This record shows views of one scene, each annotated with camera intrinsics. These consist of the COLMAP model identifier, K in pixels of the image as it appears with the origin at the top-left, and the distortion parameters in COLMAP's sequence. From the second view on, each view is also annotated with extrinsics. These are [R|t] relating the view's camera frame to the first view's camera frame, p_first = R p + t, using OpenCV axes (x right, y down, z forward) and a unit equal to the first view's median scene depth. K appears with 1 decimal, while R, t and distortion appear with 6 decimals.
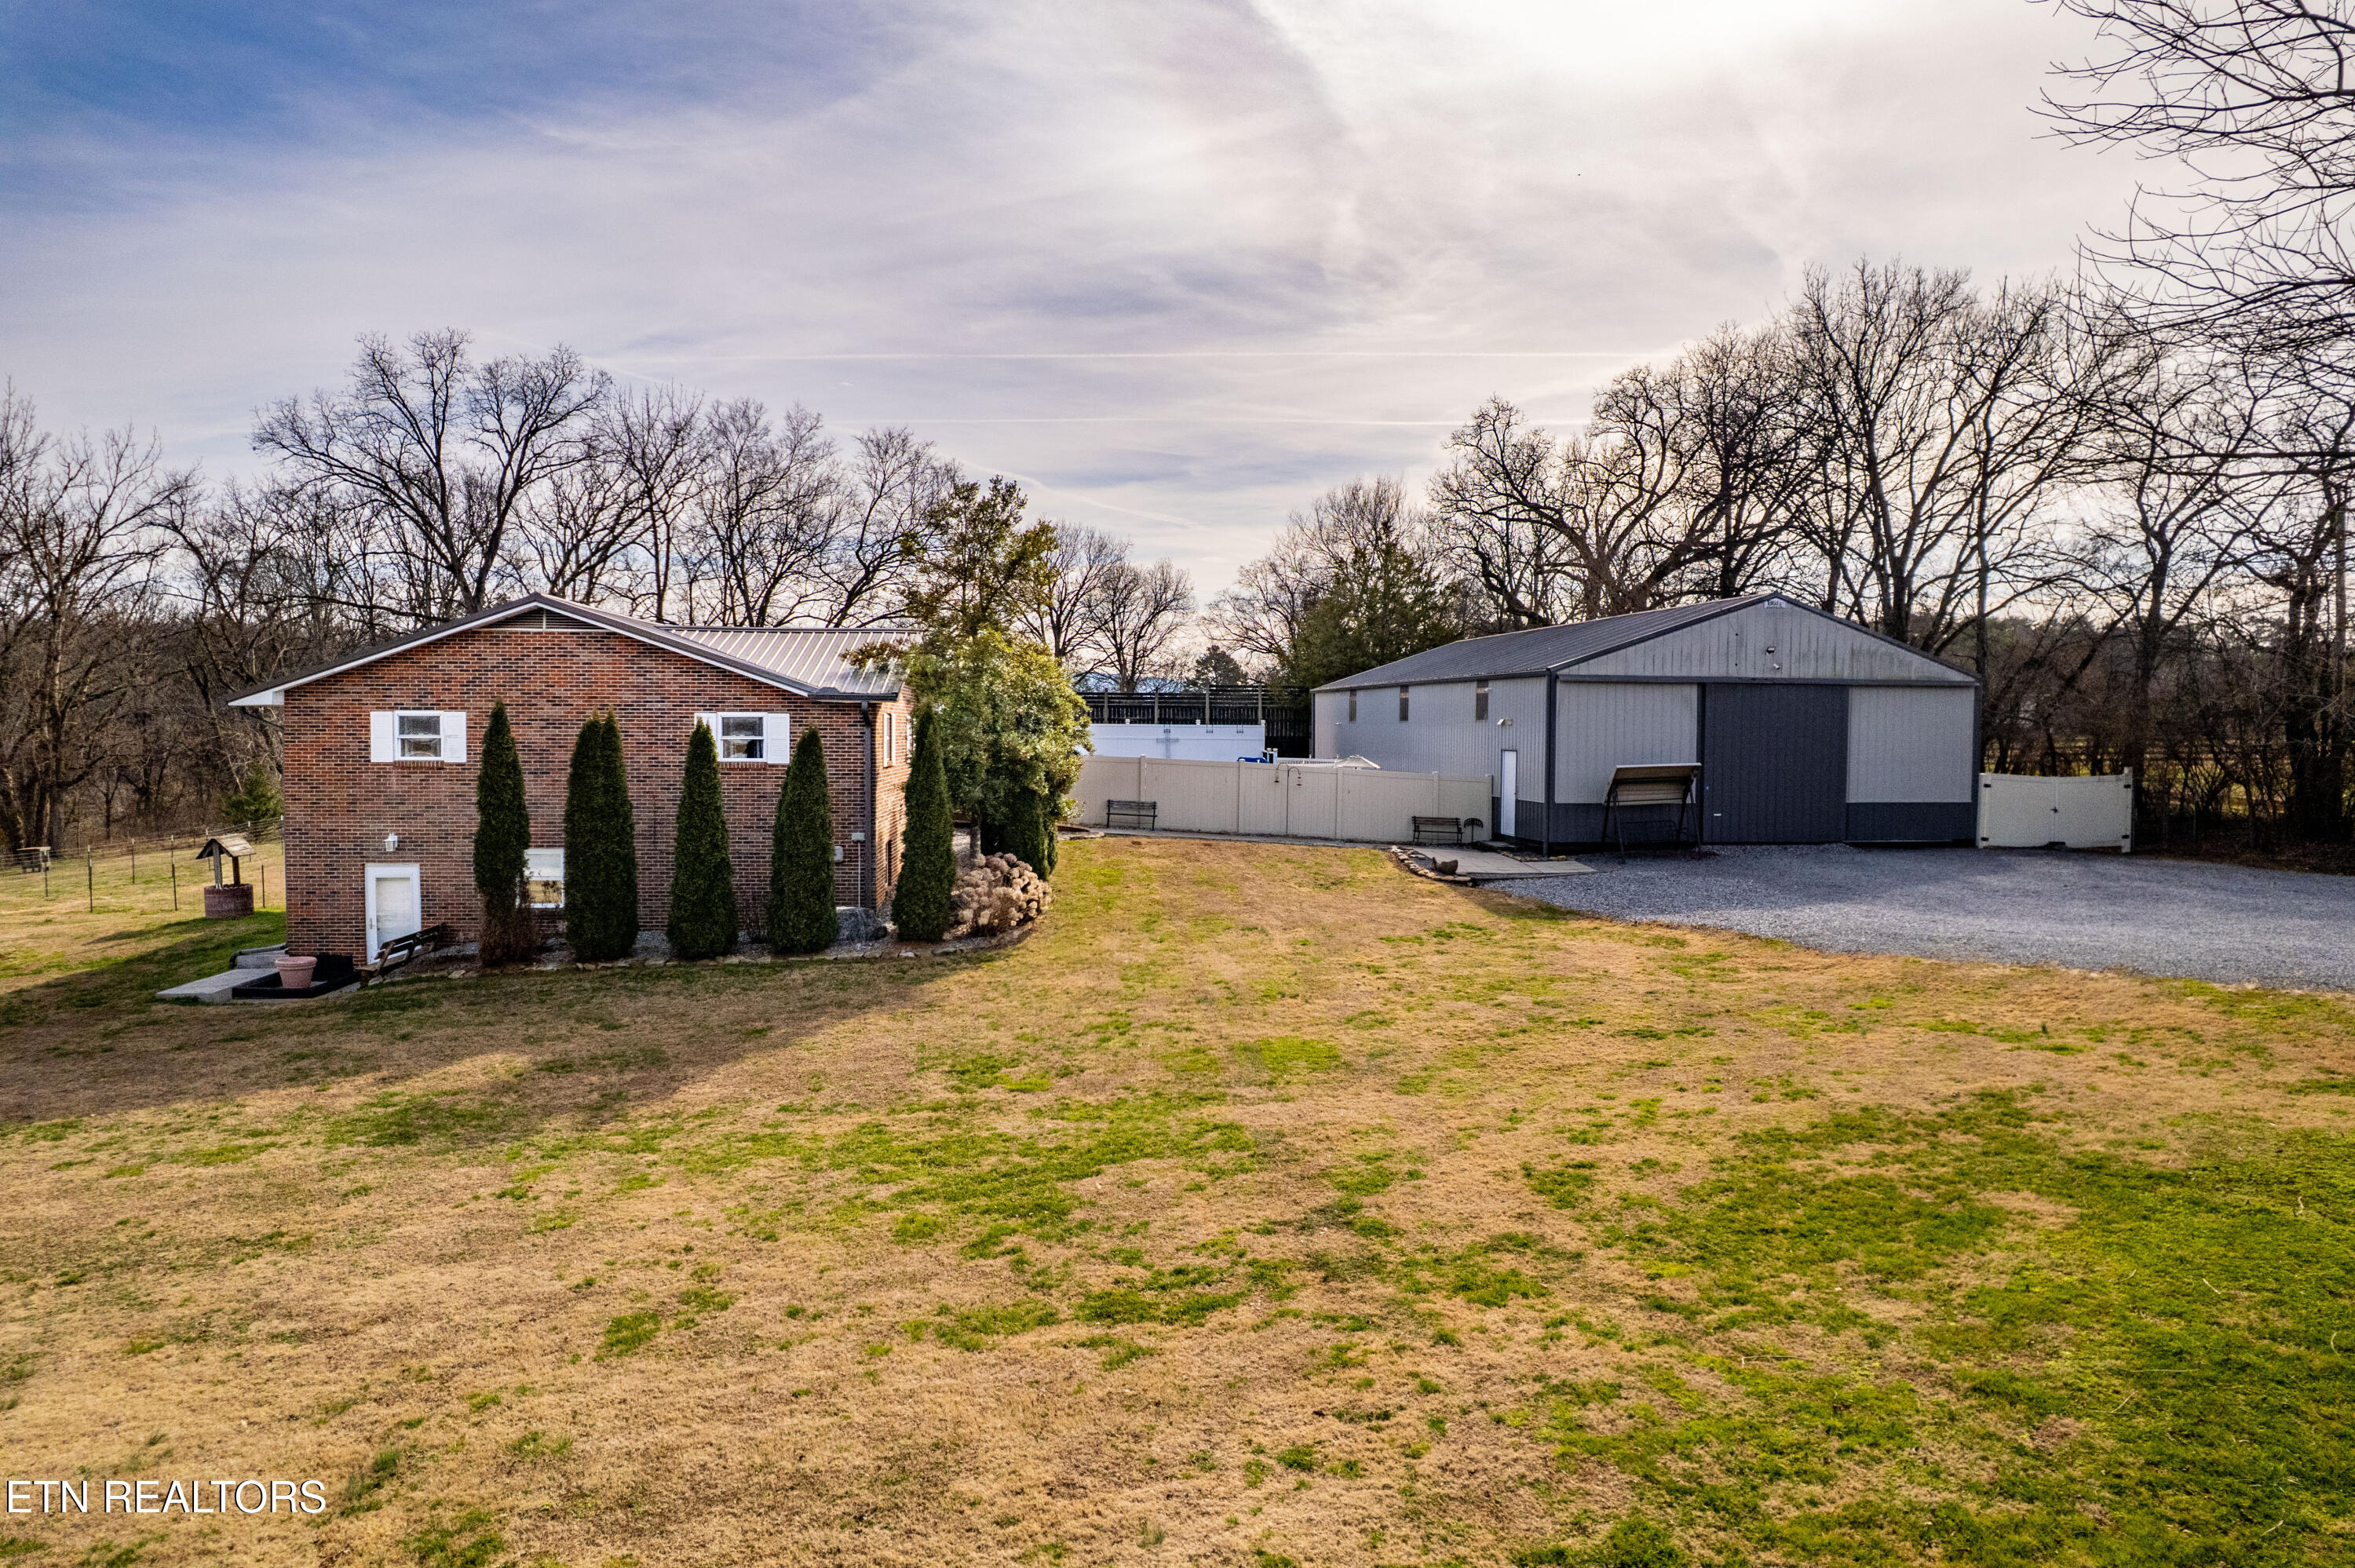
lens RADIAL K [[1506.6, 0, 1175.0], [0, 1506.6, 784.0], [0, 0, 1]] dist [-0.076549, 0.067493]
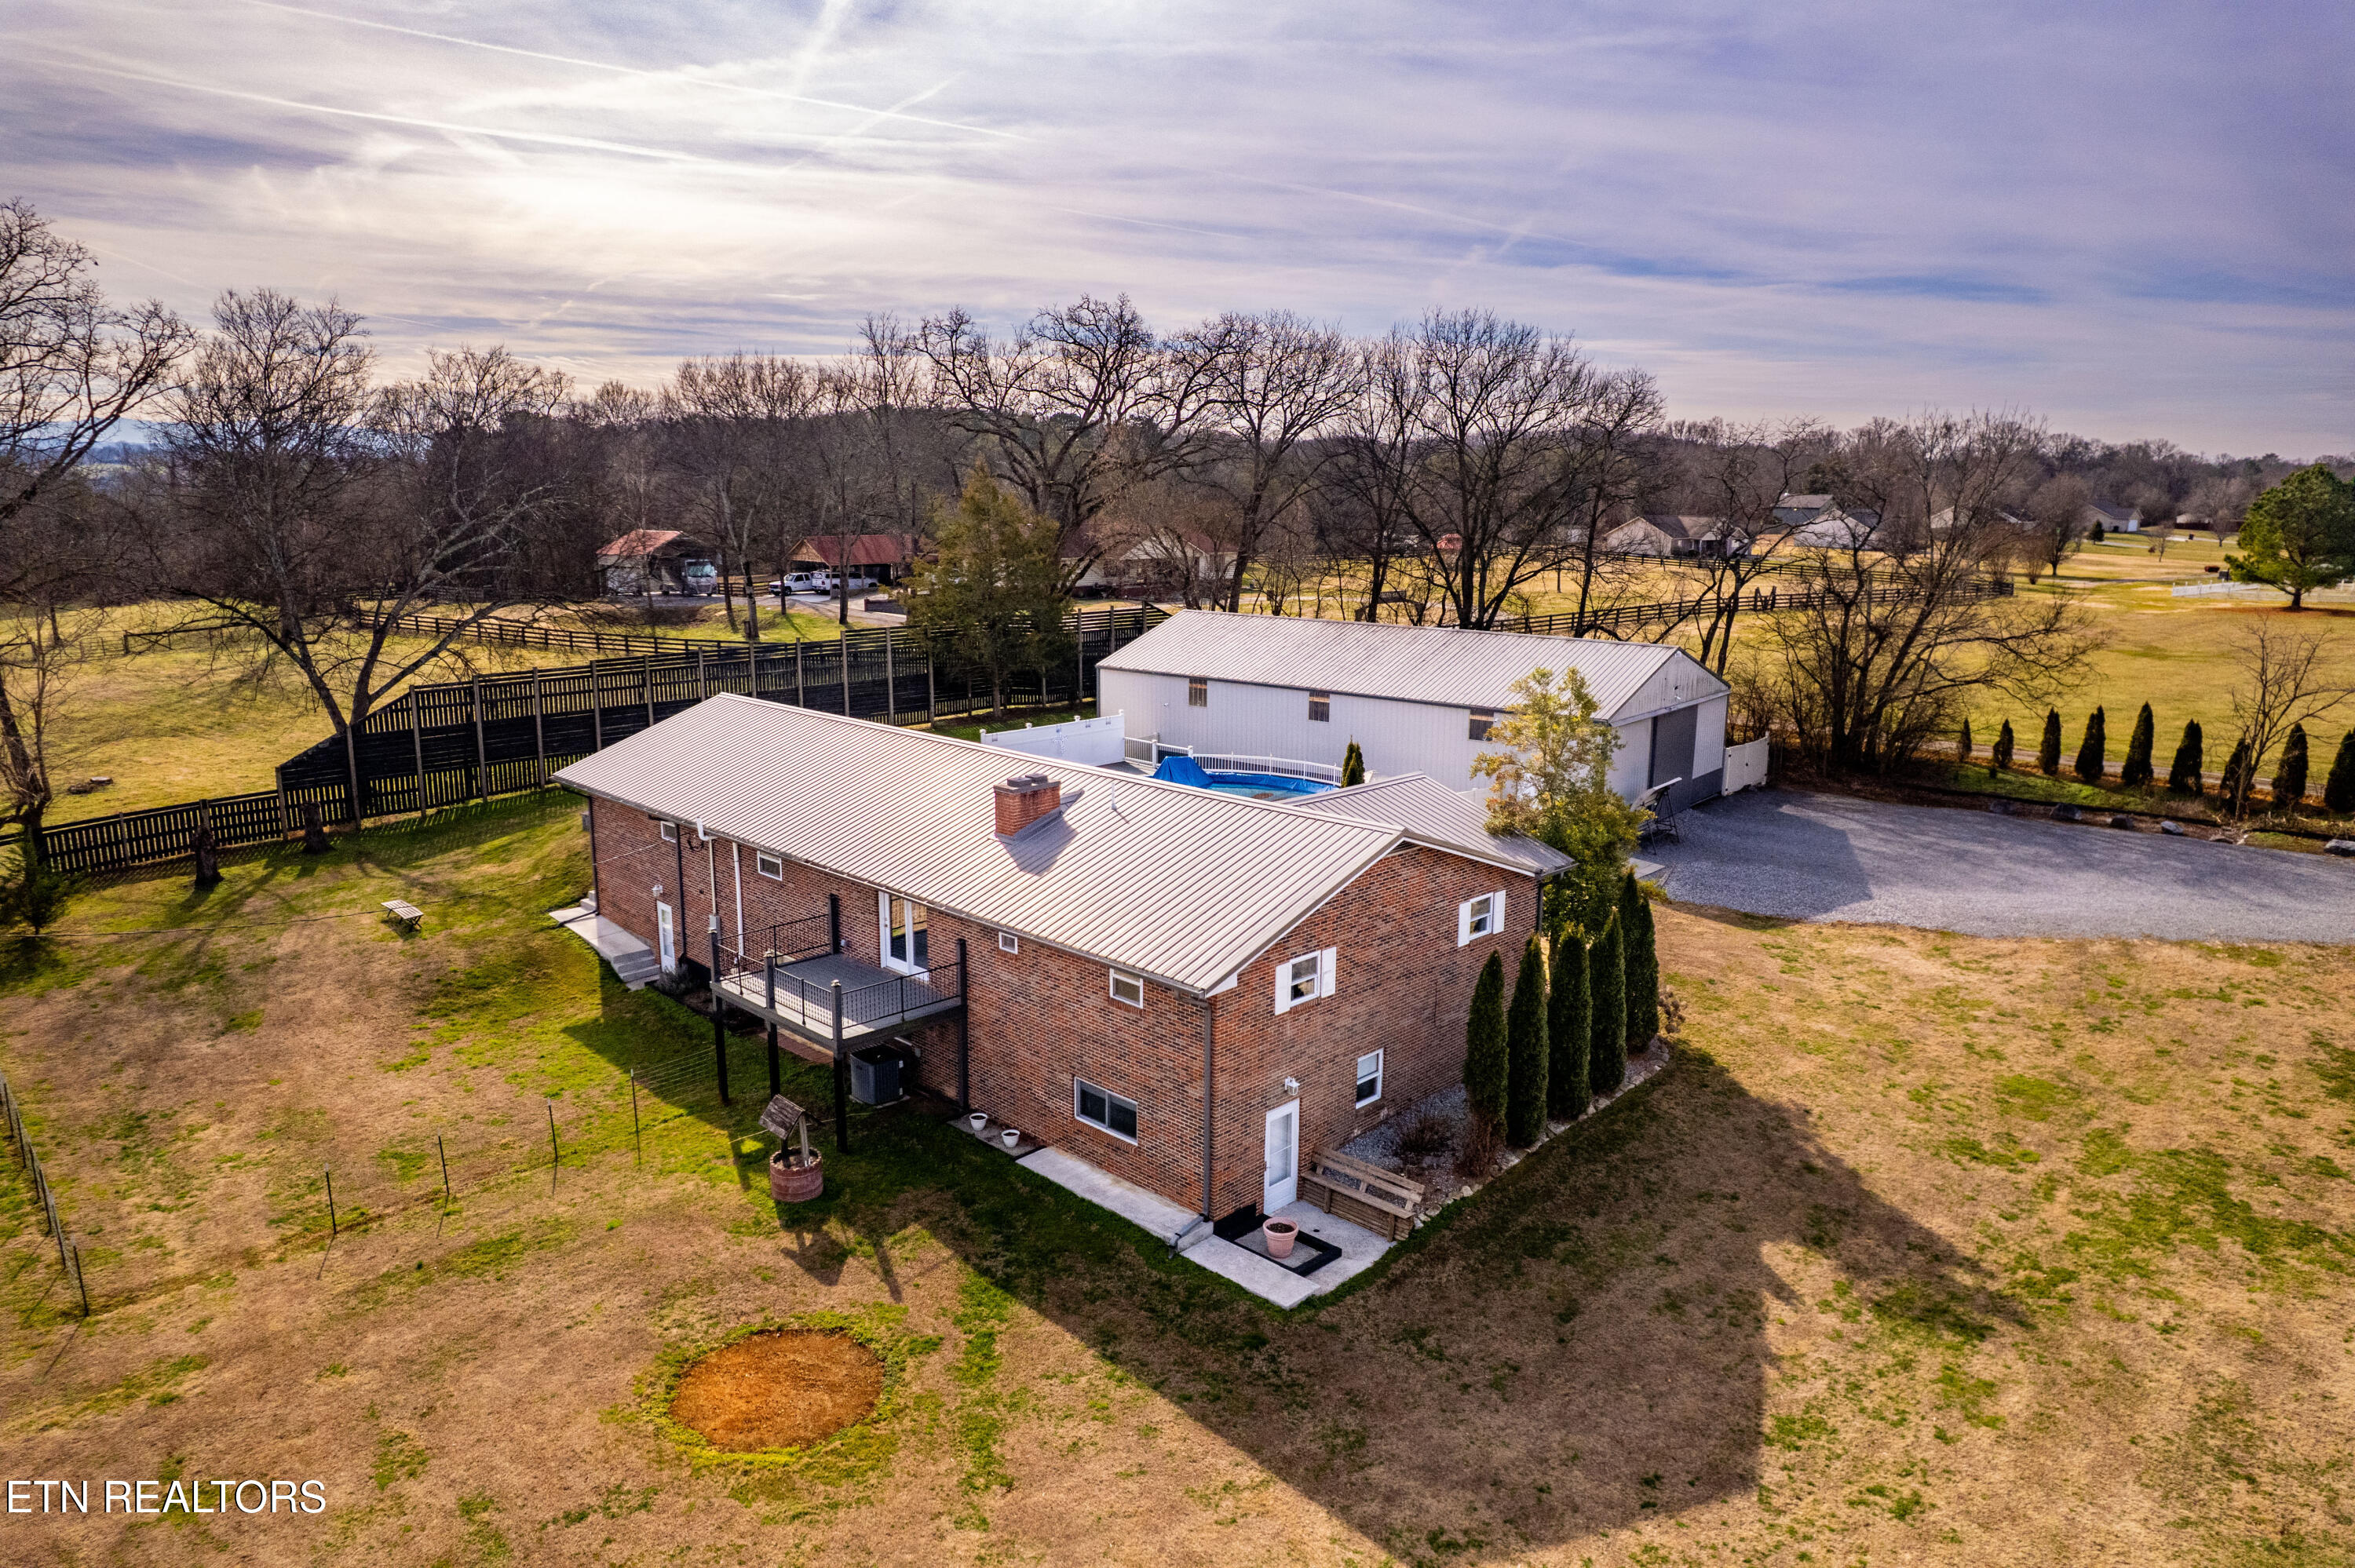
lens RADIAL K [[1506.6, 0, 1175.0], [0, 1506.6, 780.8], [0, 0, 1]] dist [-0.076549, 0.067493]
pose [[0.751582, -0.129276, 0.646848, -1.219887], [0.025419, 0.985556, 0.167434, -0.339201], [-0.659150, -0.109399, 0.744012, 0.310018]]
